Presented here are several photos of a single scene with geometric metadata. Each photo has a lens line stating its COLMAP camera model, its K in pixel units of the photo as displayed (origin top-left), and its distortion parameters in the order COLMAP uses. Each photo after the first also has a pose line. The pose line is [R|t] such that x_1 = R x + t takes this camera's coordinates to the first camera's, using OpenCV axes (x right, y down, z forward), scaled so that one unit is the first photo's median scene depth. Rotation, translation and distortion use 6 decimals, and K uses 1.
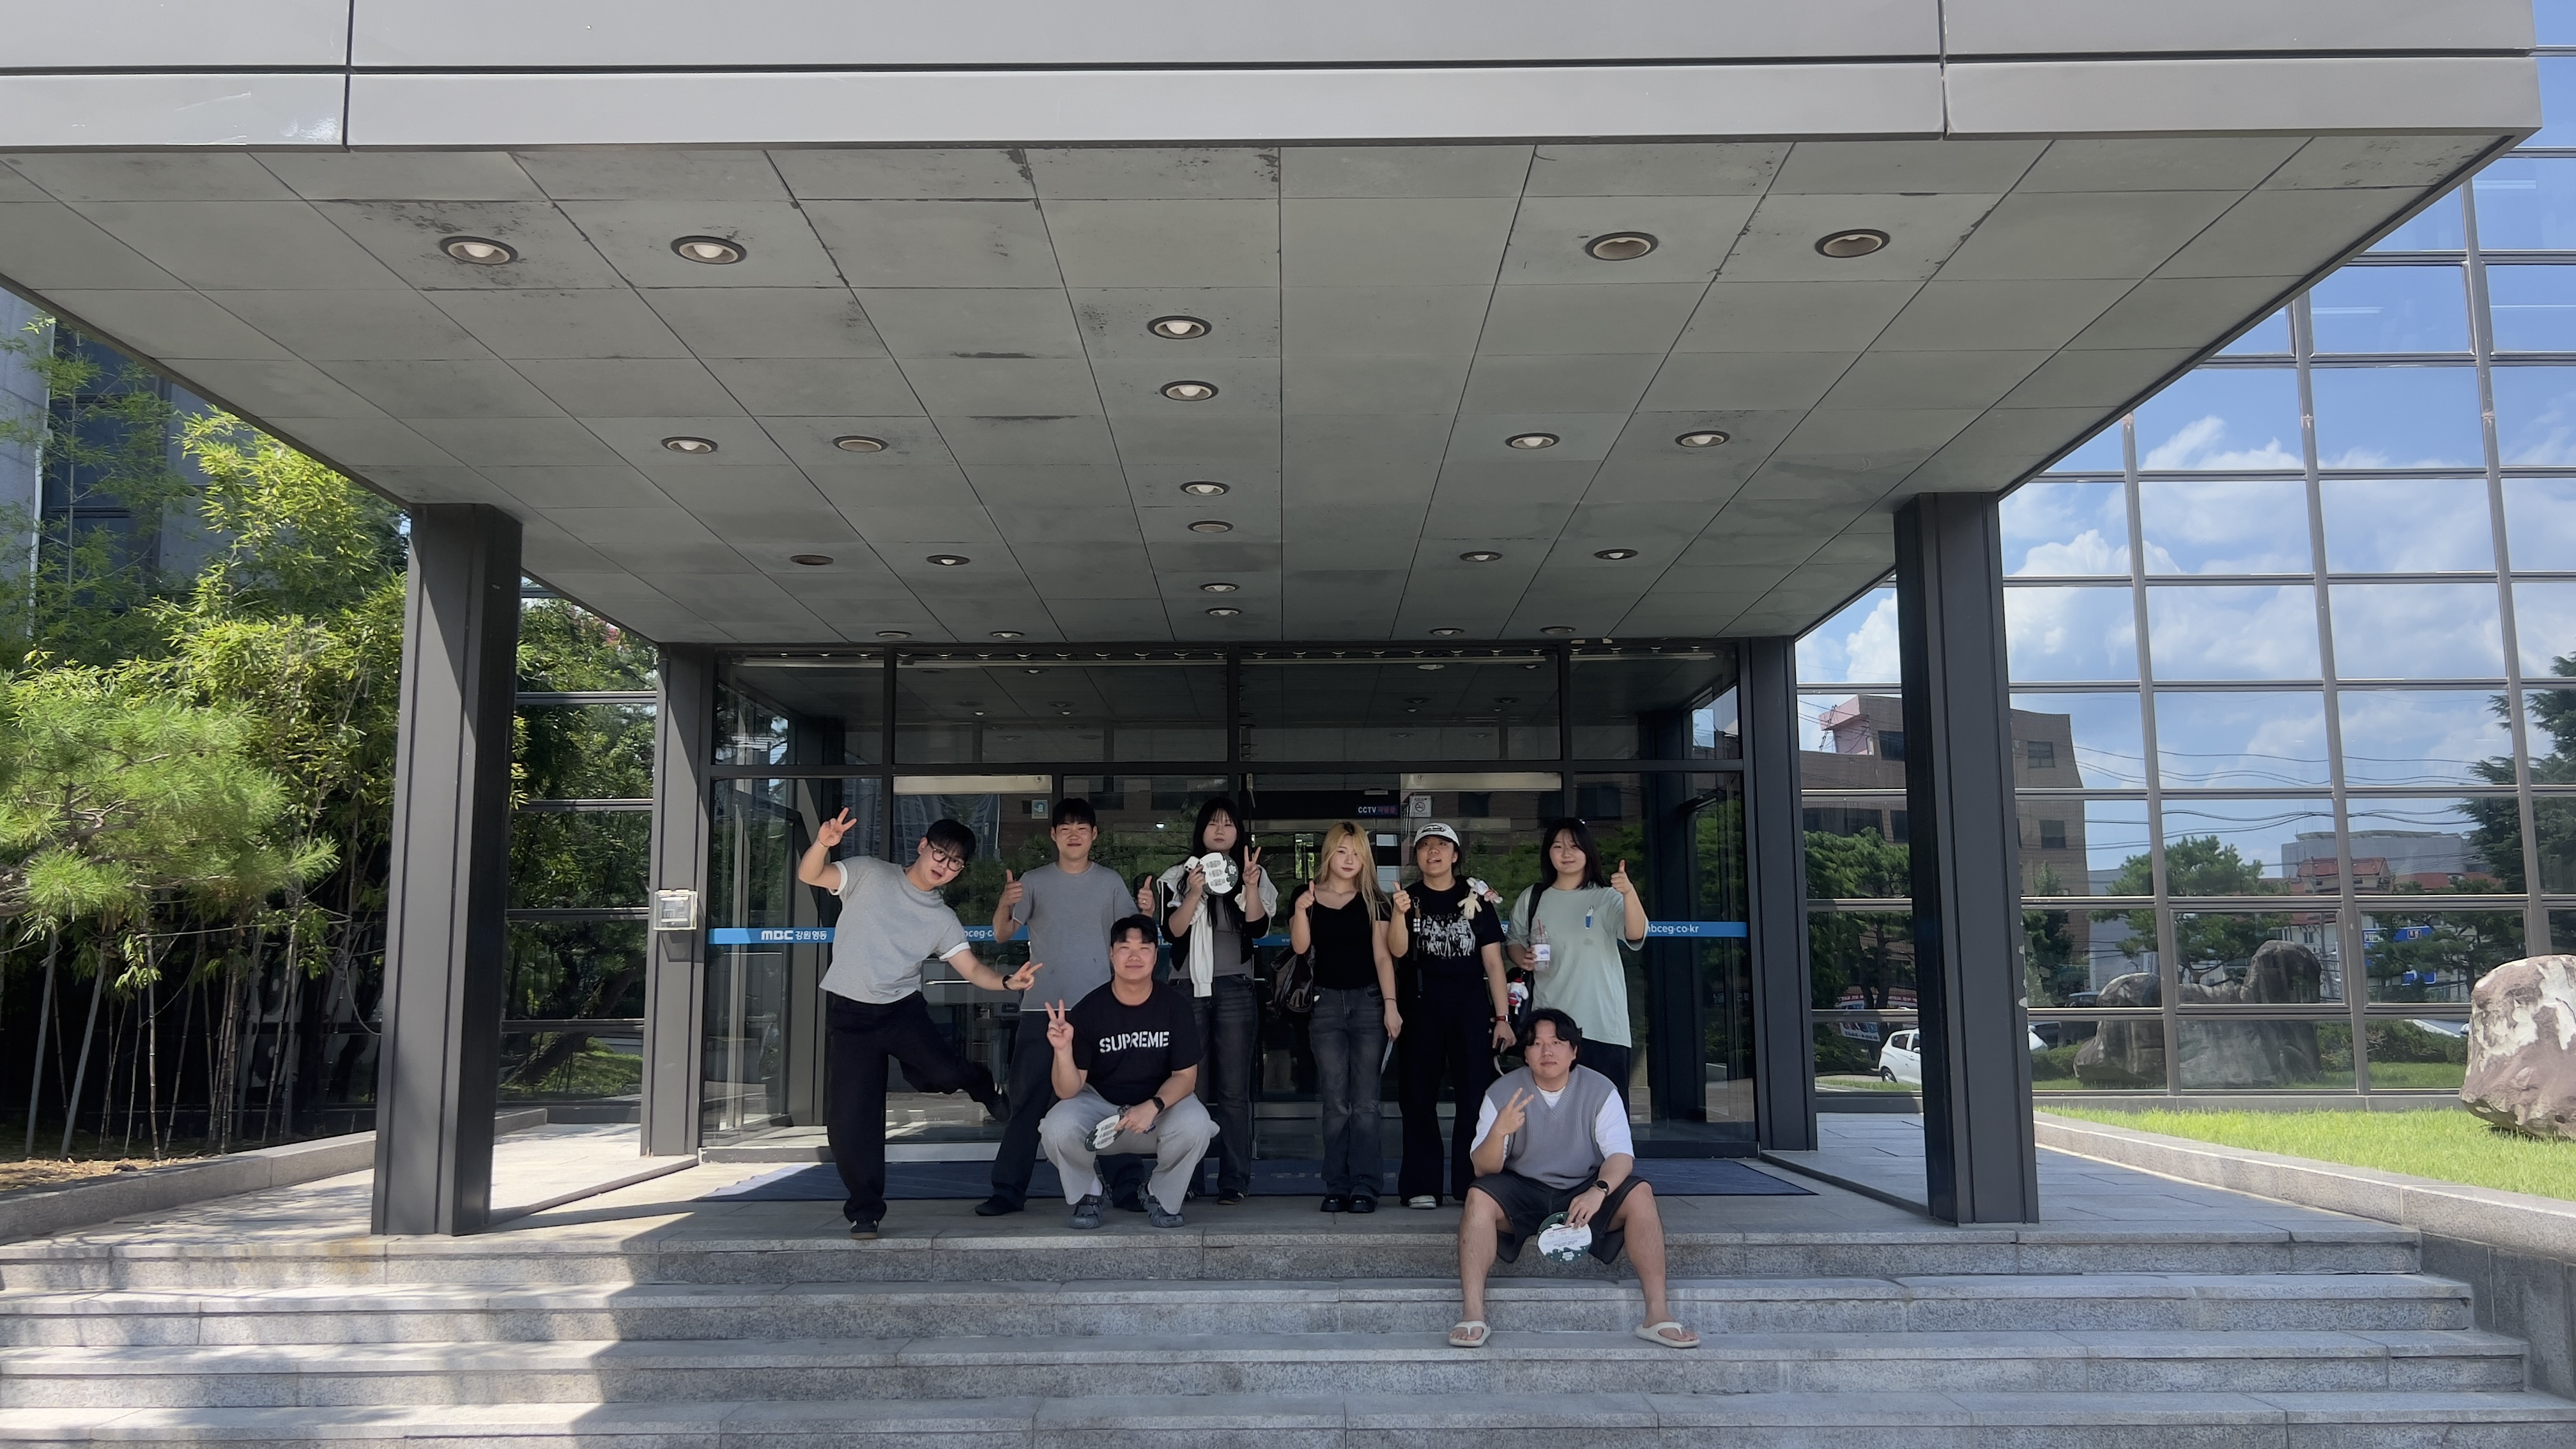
lens RADIAL K [[1942.6, 0, 1283.0], [0, 1942.6, 726.2], [0, 0, 1]] dist [0.059559, -0.070892]
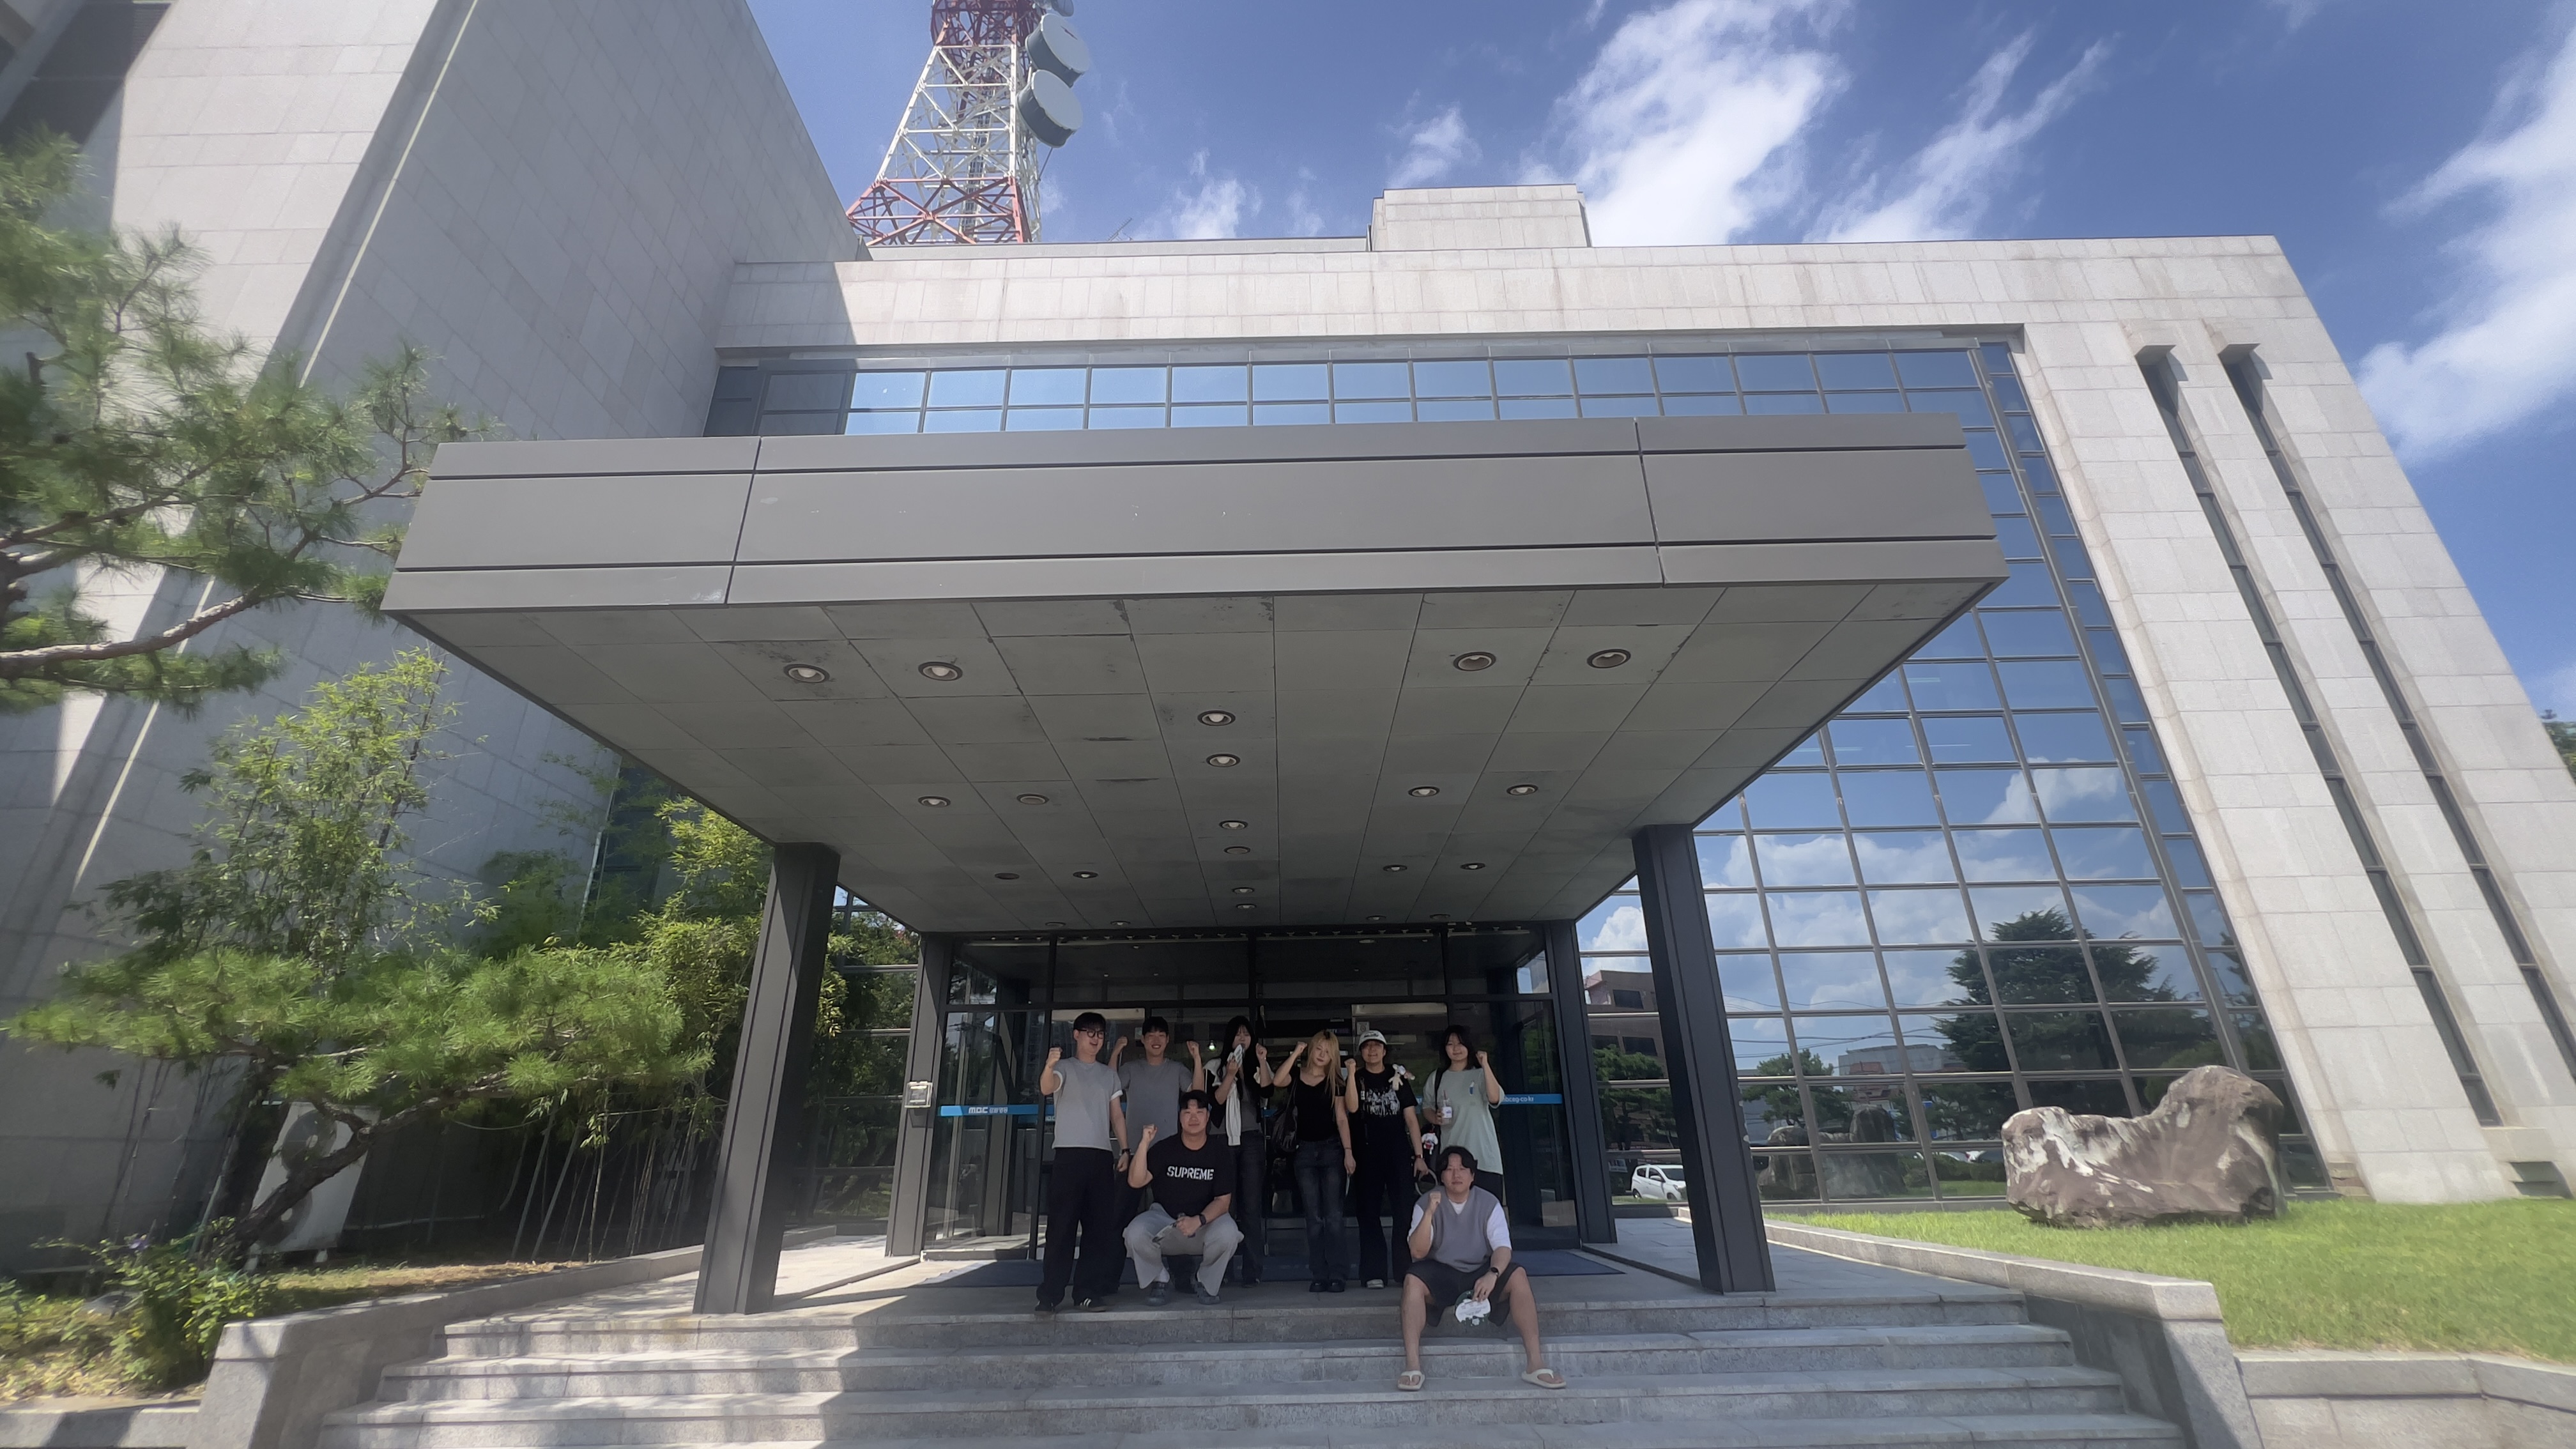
lens RADIAL K [[1011.6, 0, 1280.2], [0, 1011.6, 727.1], [0, 0, 1]] dist [-0.000412, 0.000103]
pose [[0.999917, -0.012900, 0.000724, 0.001447], [0.012644, 0.965391, -0.260501, 0.027735], [0.002662, 0.260488, 0.965473, 0.117761]]
